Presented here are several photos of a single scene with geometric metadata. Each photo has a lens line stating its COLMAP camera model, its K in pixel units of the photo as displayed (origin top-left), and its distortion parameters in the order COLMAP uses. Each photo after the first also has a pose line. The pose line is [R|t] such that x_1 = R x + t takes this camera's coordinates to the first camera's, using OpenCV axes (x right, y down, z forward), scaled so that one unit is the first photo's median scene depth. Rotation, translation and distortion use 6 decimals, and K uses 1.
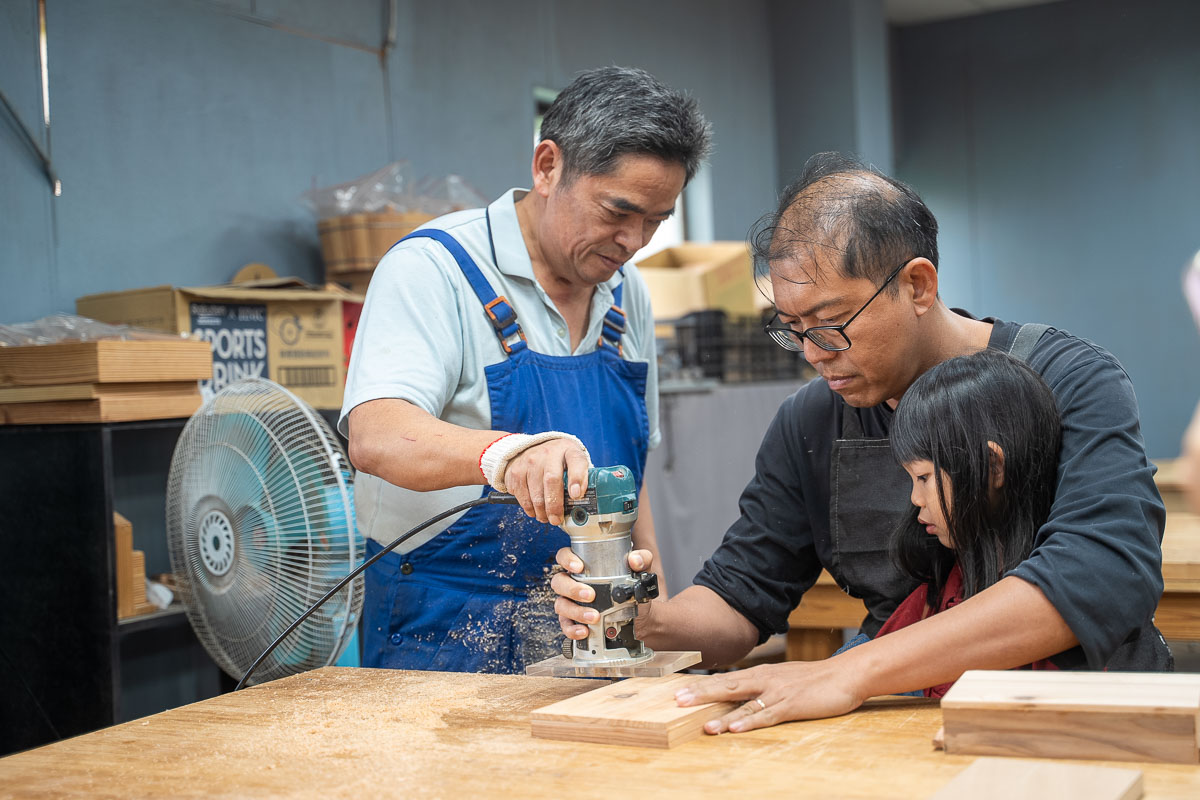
lens RADIAL K [[1733.7, 0, 601.1], [0, 1733.7, 400.0], [0, 0, 1]] dist [0.044817, 0.000000]
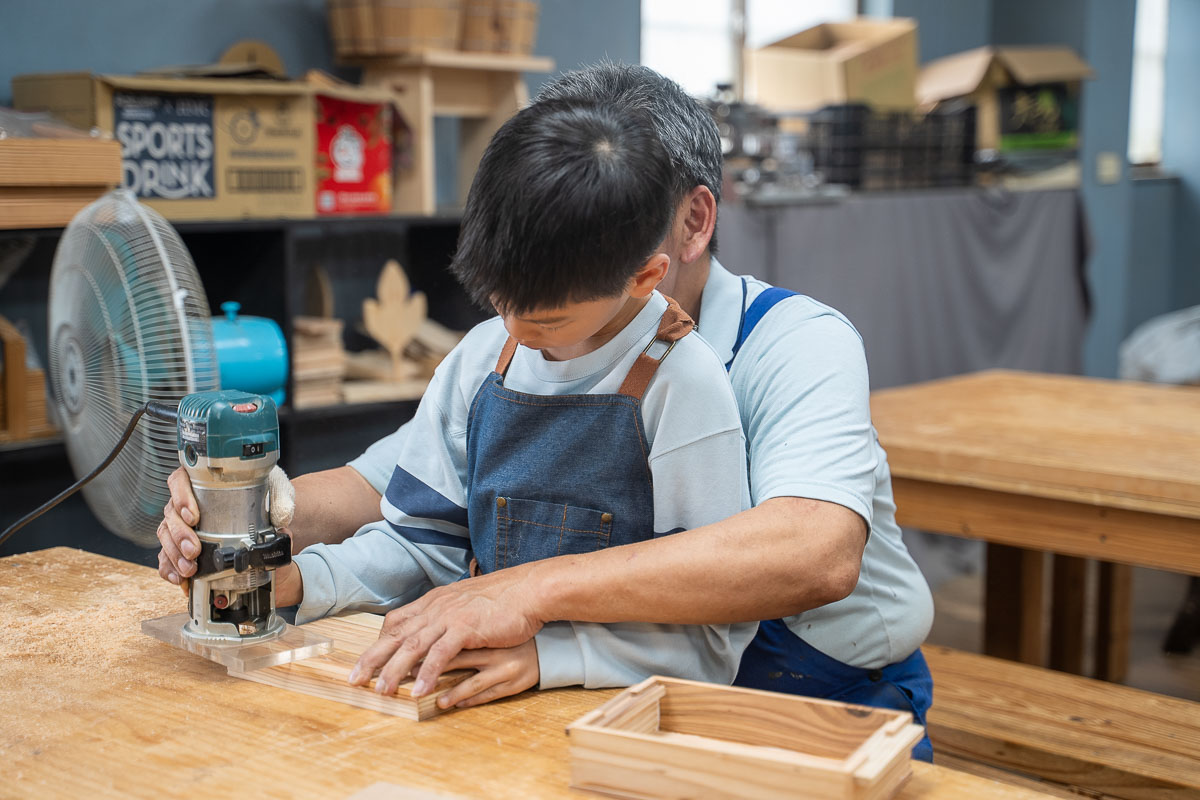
lens RADIAL K [[1896.2, 0, 603.6], [0, 1896.2, 398.1], [0, 0, 1]] dist [0.170696, 0.000000]
pose [[0.974990, 0.079640, -0.207491, 0.216063], [-0.050279, 0.988427, 0.143123, -0.053224], [0.216488, -0.129111, 0.967710, 0.079476]]
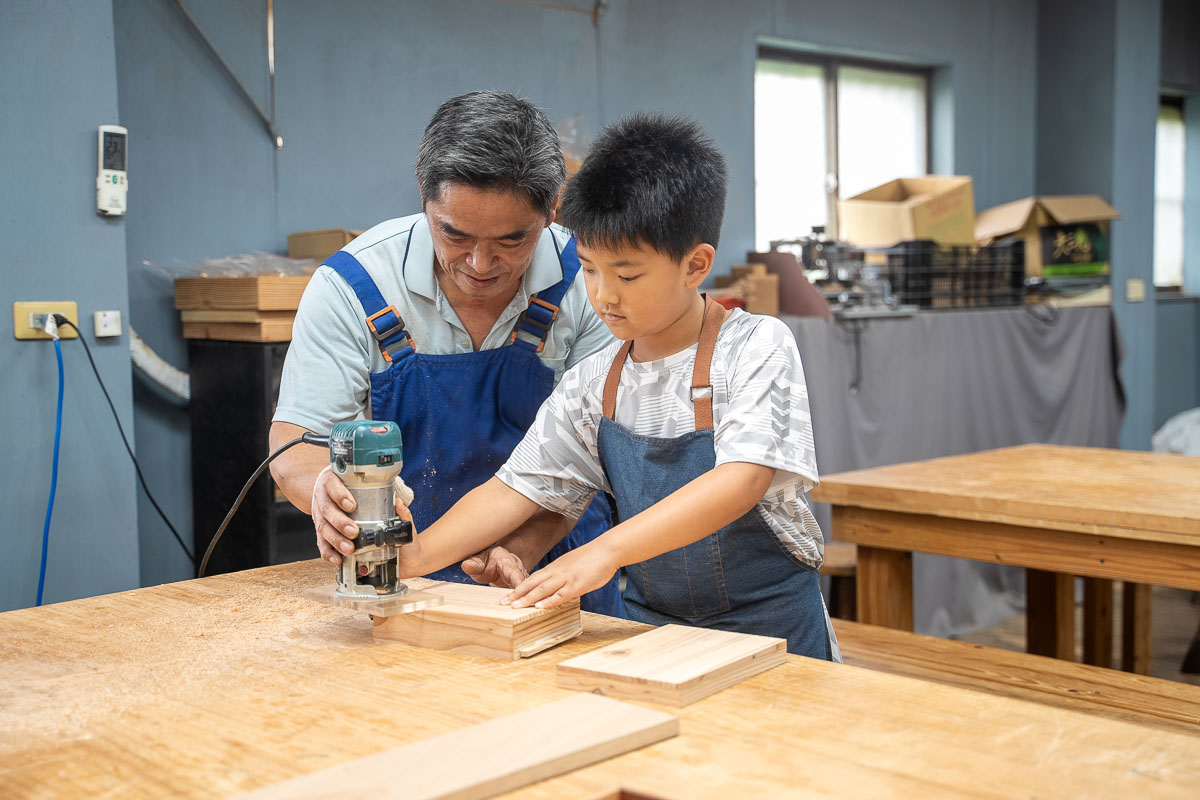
lens RADIAL K [[1606.2, 0, 598.1], [0, 1606.2, 399.9], [0, 0, 1]] dist [0.032323, 0.000000]
pose [[0.950683, 0.052303, -0.305721, 0.264061], [-0.028783, 0.996303, 0.080944, -0.040635], [0.308824, -0.068153, 0.948674, -0.024208]]
